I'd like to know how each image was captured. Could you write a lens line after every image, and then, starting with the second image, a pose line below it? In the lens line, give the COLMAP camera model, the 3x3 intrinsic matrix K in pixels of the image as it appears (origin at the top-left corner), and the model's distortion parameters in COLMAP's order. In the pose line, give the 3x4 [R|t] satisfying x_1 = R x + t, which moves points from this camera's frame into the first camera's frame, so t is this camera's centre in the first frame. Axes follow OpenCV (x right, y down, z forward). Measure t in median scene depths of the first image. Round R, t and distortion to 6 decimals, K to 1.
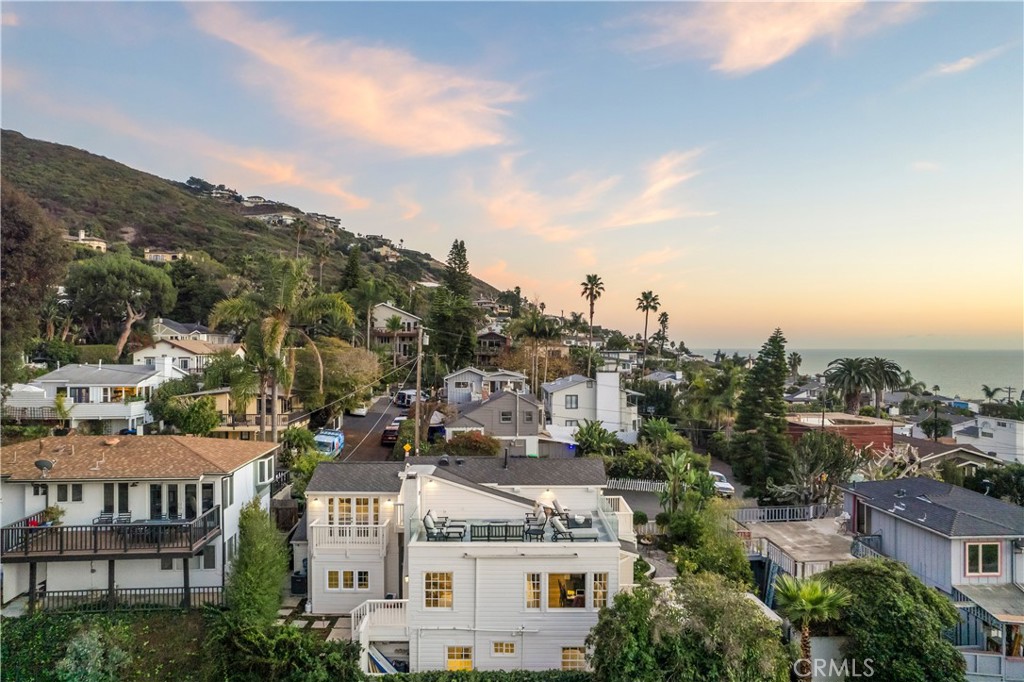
lens RADIAL K [[657.3, 0, 518.2], [0, 657.3, 342.1], [0, 0, 1]] dist [-0.046525, 0.029671]
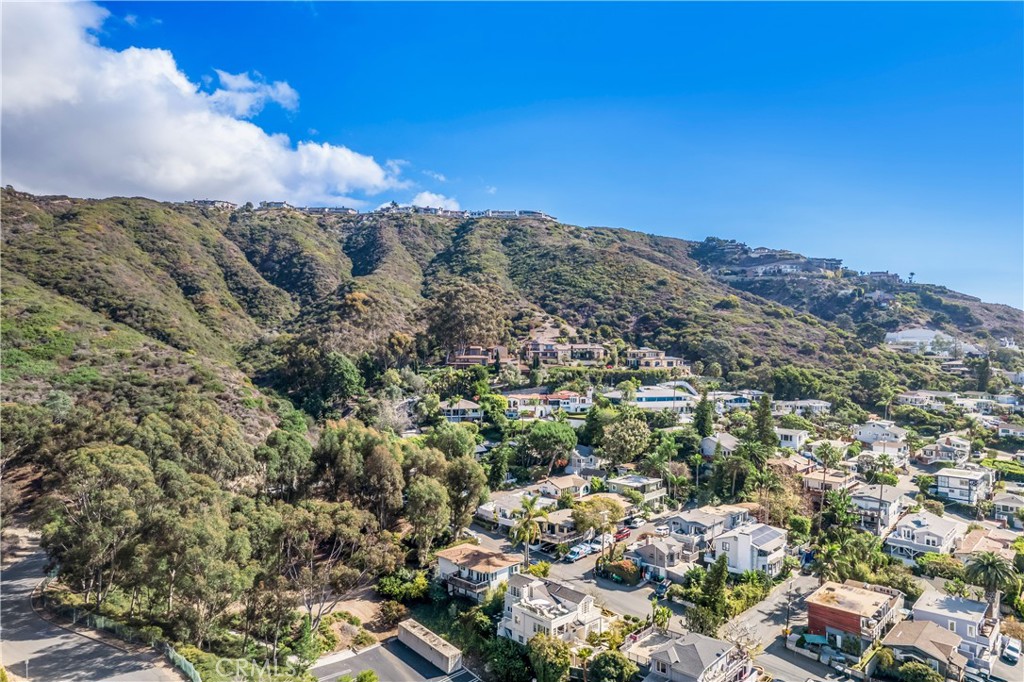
lens RADIAL K [[657.3, 0, 515.5], [0, 657.3, 339.5], [0, 0, 1]] dist [-0.046525, 0.029671]
pose [[0.685421, -0.007491, -0.728108, 0.242754], [0.002644, 0.999966, -0.007799, -0.112182], [0.728142, 0.003421, 0.685418, -0.149055]]
